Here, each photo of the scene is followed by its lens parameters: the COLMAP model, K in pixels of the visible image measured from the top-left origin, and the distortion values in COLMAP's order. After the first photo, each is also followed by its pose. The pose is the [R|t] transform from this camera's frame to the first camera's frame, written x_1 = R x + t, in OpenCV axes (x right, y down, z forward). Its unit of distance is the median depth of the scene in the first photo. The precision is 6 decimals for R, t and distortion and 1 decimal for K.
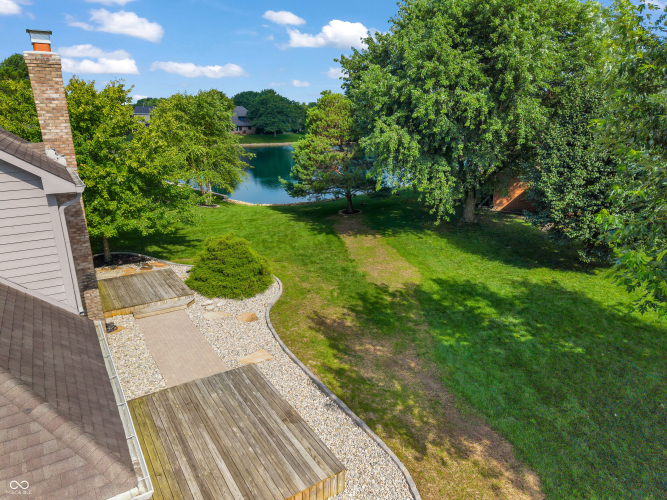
lens RADIAL K [[447.1, 0, 333.5], [0, 447.1, 250.0], [0, 0, 1]] dist [0.046327, -0.062352]
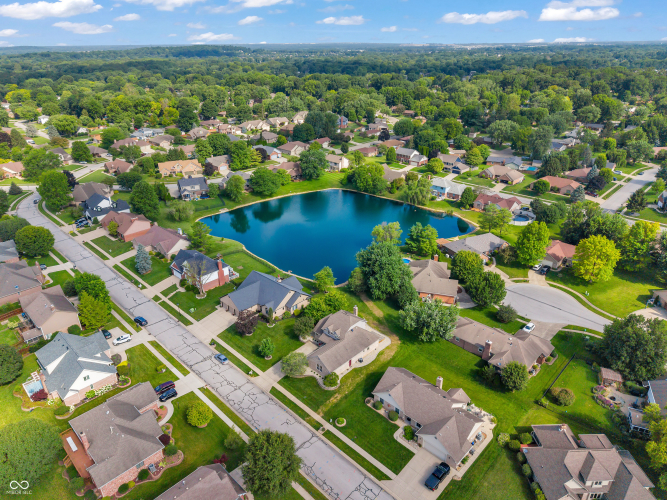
lens RADIAL K [[447.1, 0, 333.5], [0, 447.1, 250.0], [0, 0, 1]] dist [0.046327, -0.062352]
pose [[0.974024, -0.100682, 0.202833, -1.839372], [0.071144, 0.986425, 0.148003, -1.977312], [-0.214980, -0.129728, 0.967964, -5.314985]]
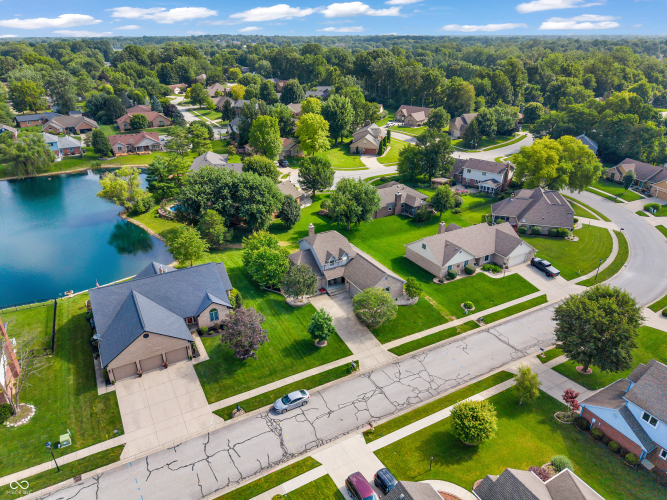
lens RADIAL K [[447.1, 0, 333.5], [0, 447.1, 250.0], [0, 0, 1]] dist [0.046327, -0.062352]
pose [[0.061426, -0.424390, 0.903393, -4.443560], [0.286998, 0.874388, 0.391250, -1.700875], [-0.955960, 0.235240, 0.175509, -0.377606]]
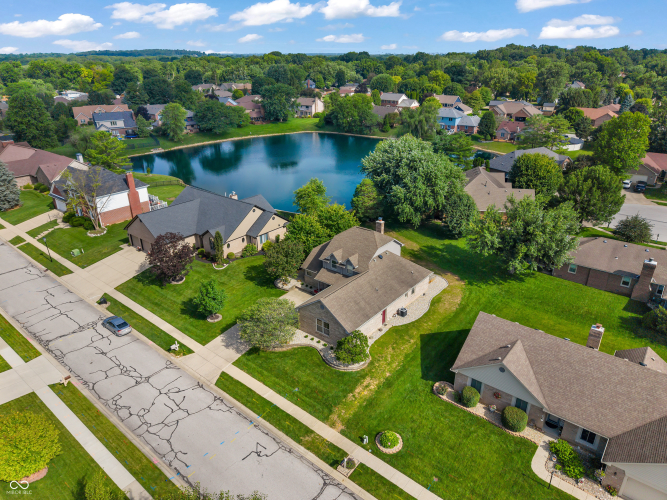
lens RADIAL K [[447.1, 0, 333.5], [0, 447.1, 250.0], [0, 0, 1]] dist [0.046327, -0.062352]
pose [[0.950204, -0.128546, 0.283882, -1.652353], [0.093607, 0.986626, 0.133438, -0.501636], [-0.297238, -0.100220, 0.949529, -2.515079]]
